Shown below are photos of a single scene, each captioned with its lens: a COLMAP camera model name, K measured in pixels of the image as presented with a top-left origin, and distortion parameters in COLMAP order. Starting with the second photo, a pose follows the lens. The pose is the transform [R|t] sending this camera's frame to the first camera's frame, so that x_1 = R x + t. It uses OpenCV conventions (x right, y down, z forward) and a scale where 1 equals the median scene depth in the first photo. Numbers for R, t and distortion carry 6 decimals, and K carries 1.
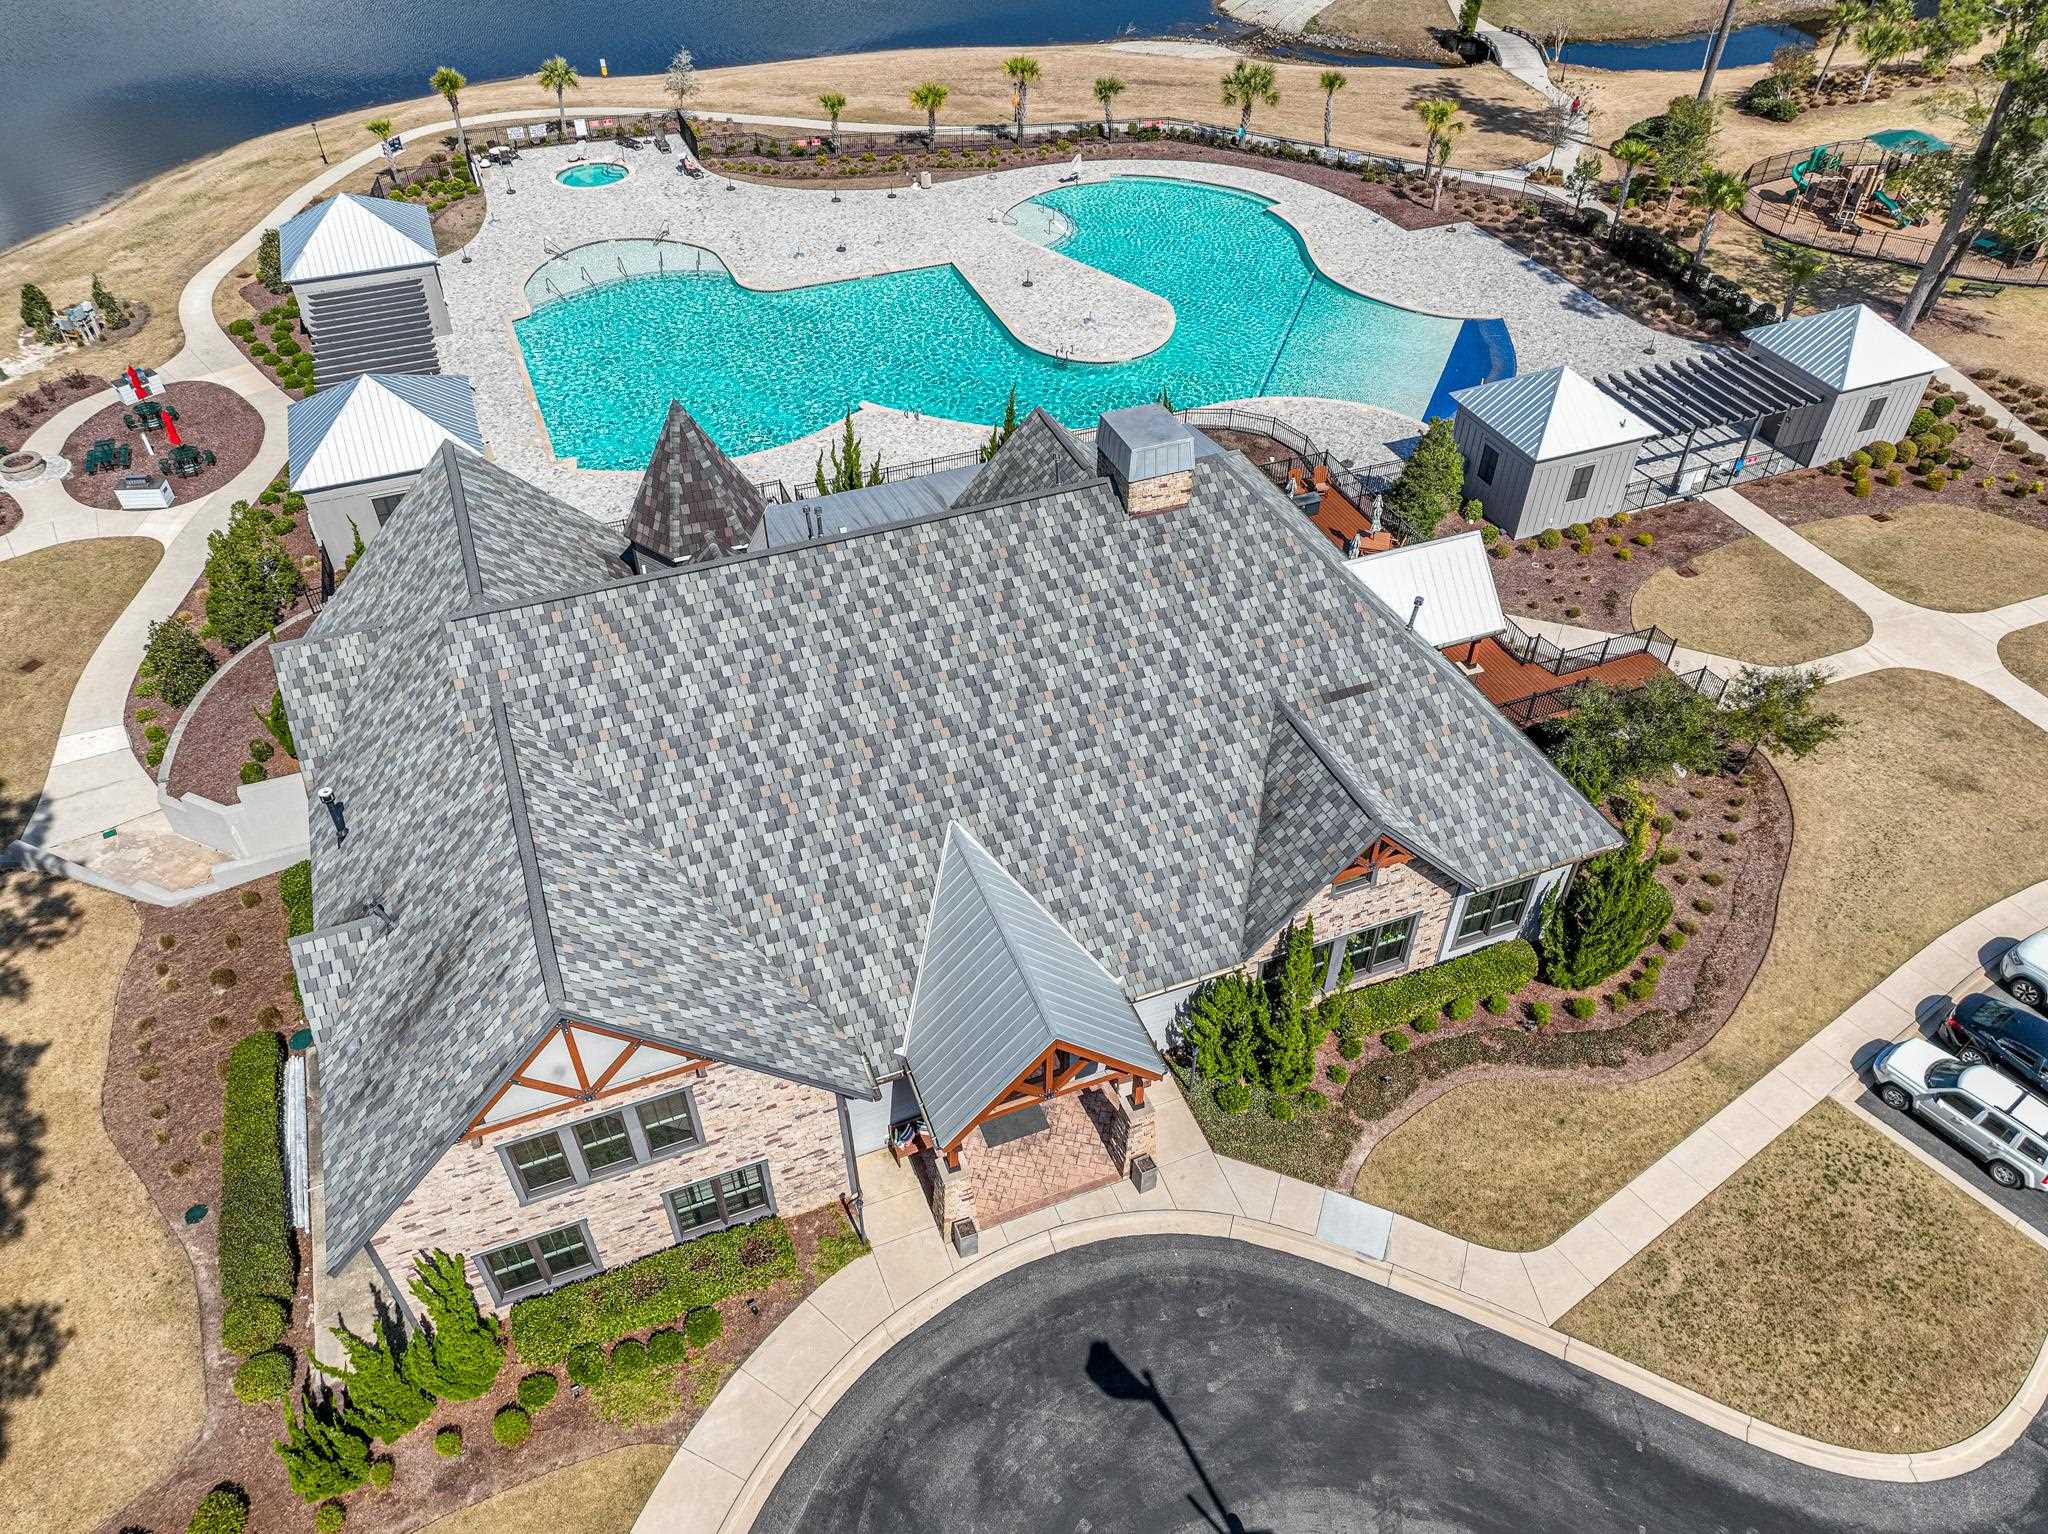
lens RADIAL K [[1444.1, 0, 1021.6], [0, 1444.1, 760.2], [0, 0, 1]] dist [0.008243, 0.001519]
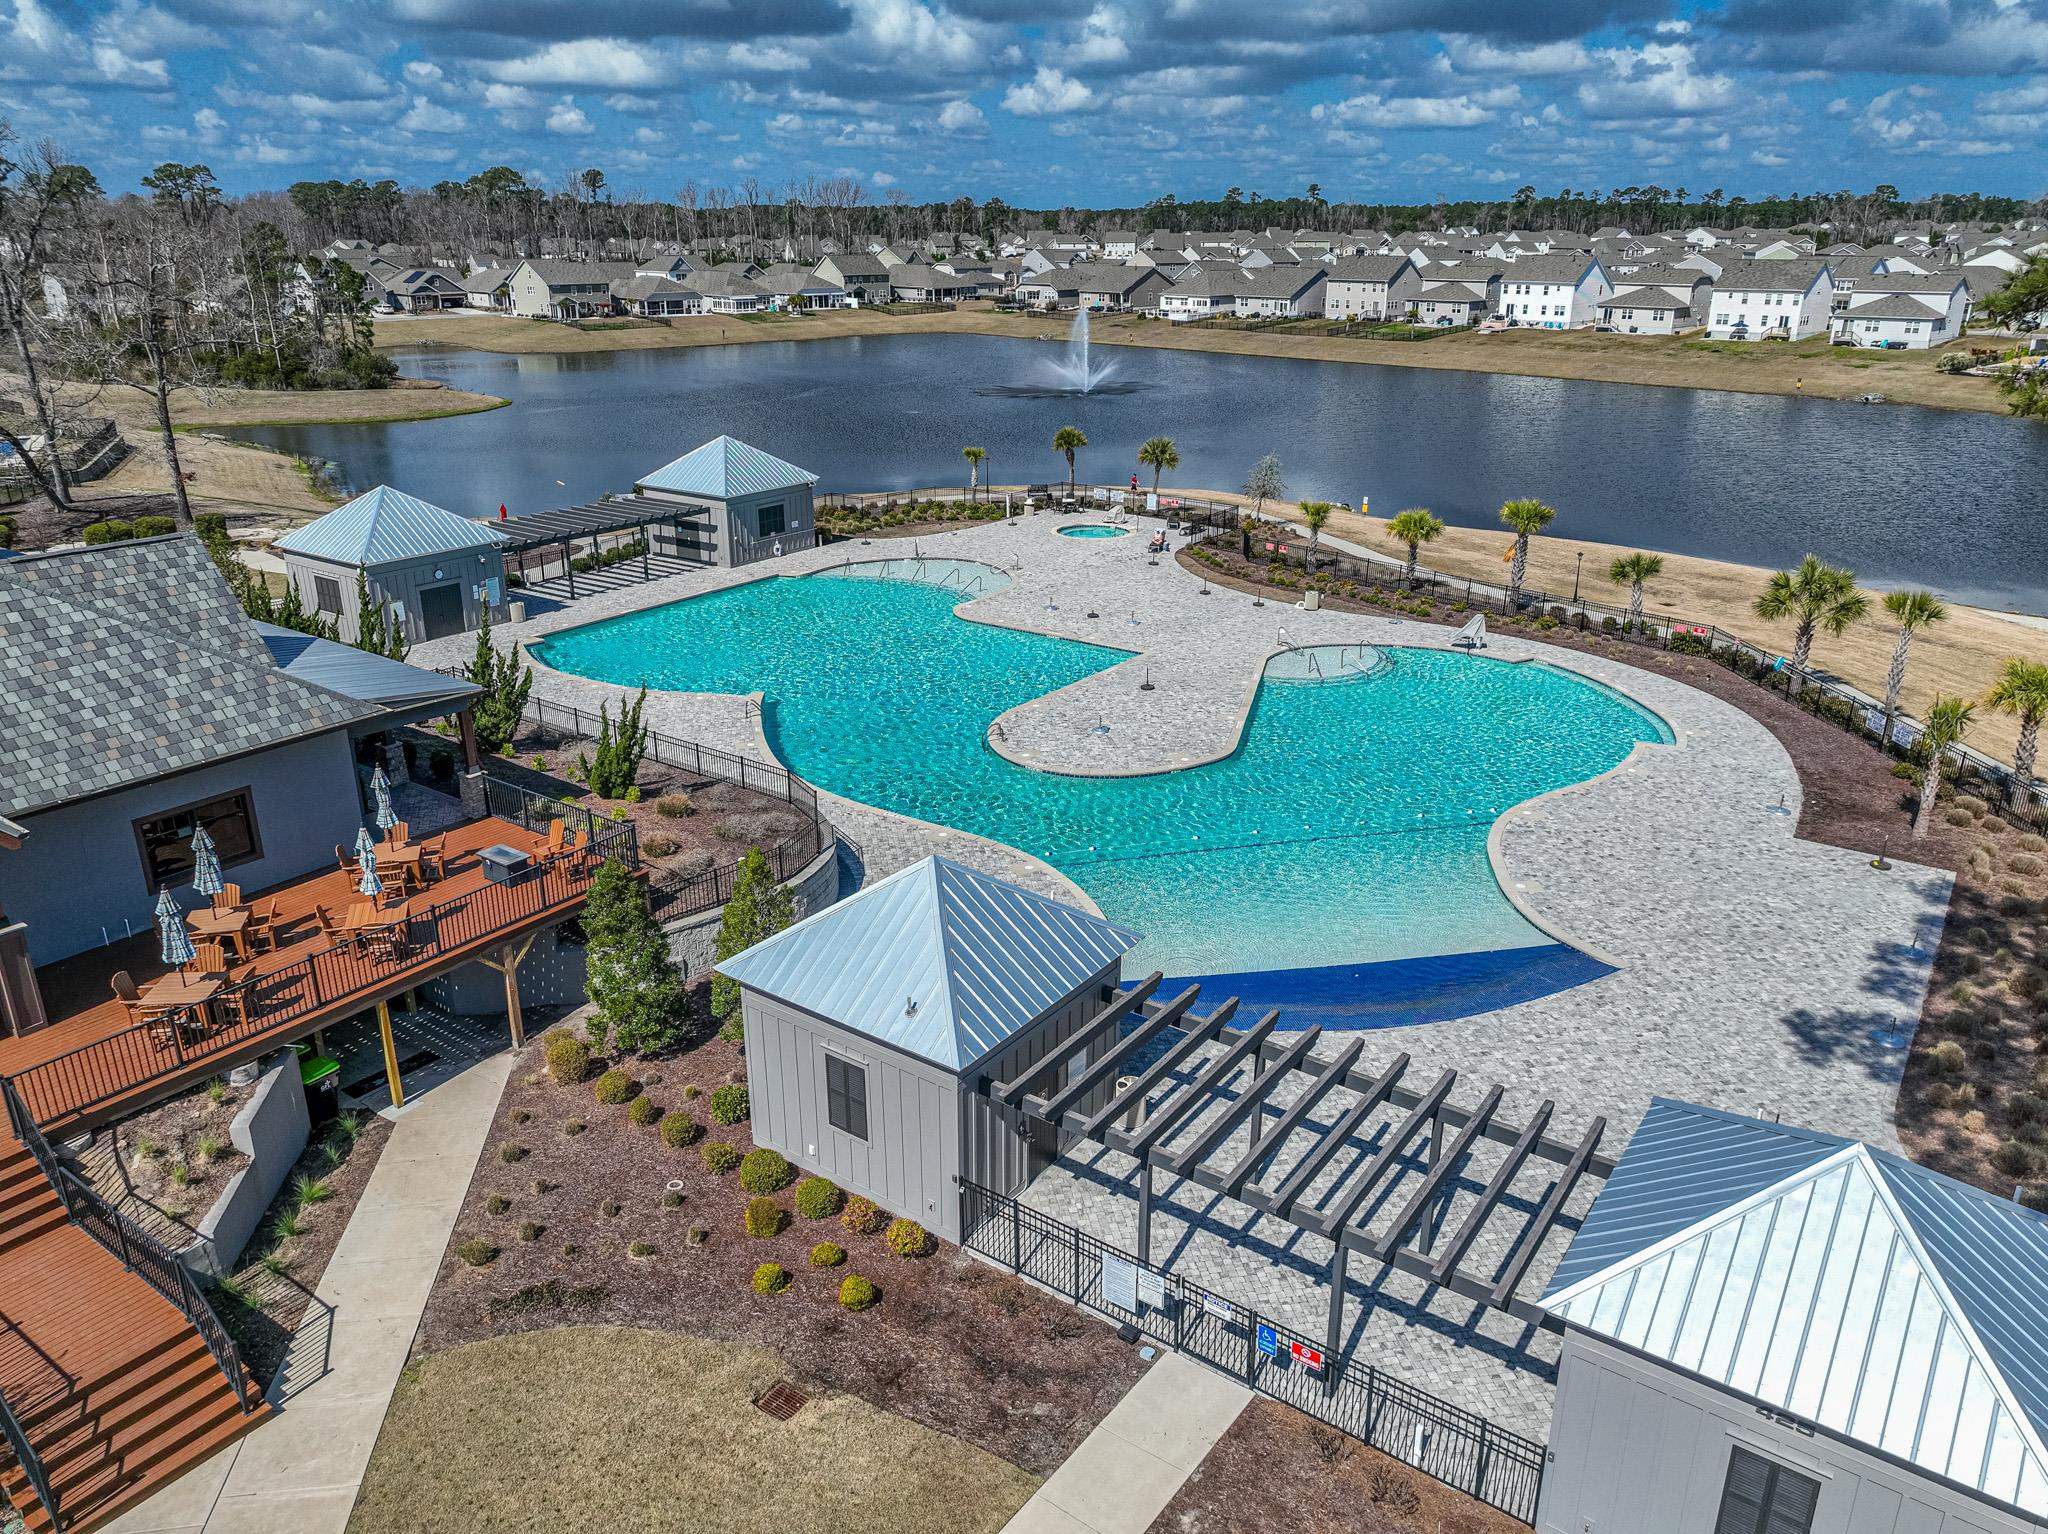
lens RADIAL K [[1444.1, 0, 1021.6], [0, 1444.1, 760.2], [0, 0, 1]] dist [0.008243, 0.001519]
pose [[0.535506, 0.292435, -0.792285, 1.181152], [-0.563591, 0.822423, -0.077372, -0.435958], [0.628967, 0.487958, 0.605226, 1.130159]]
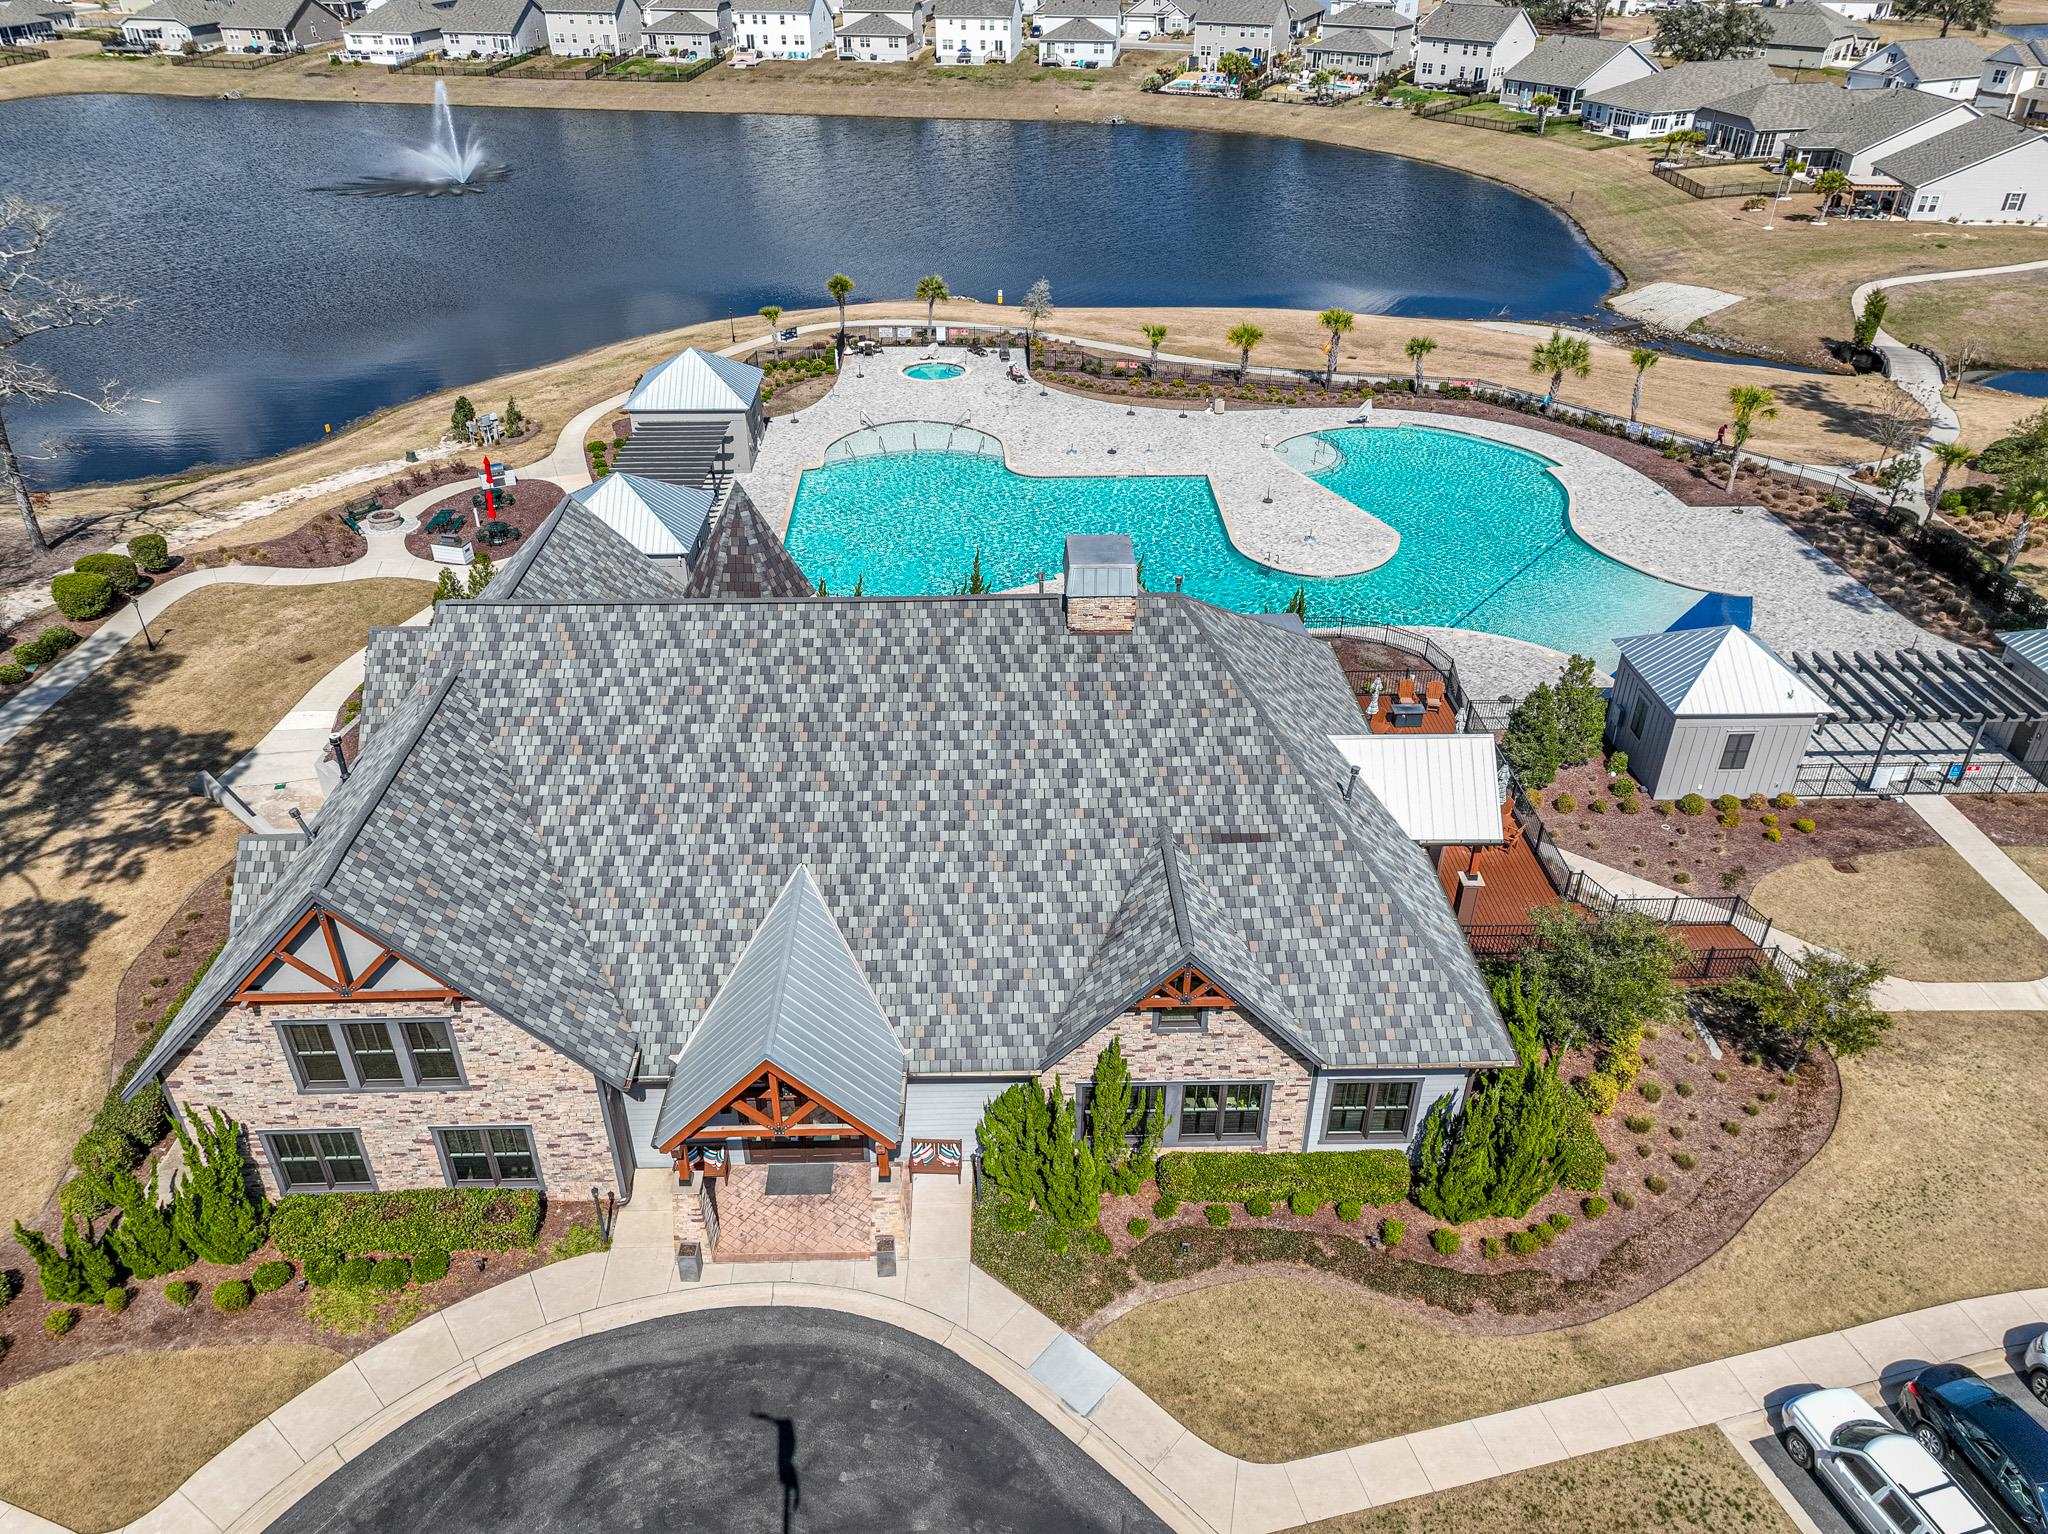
lens RADIAL K [[1444.1, 0, 1021.6], [0, 1444.1, 760.2], [0, 0, 1]] dist [0.008243, 0.001519]
pose [[0.939903, 0.180758, -0.289672, 0.362328], [-0.228845, 0.963118, -0.141542, 0.074782], [0.253403, 0.199325, 0.946602, 0.031925]]
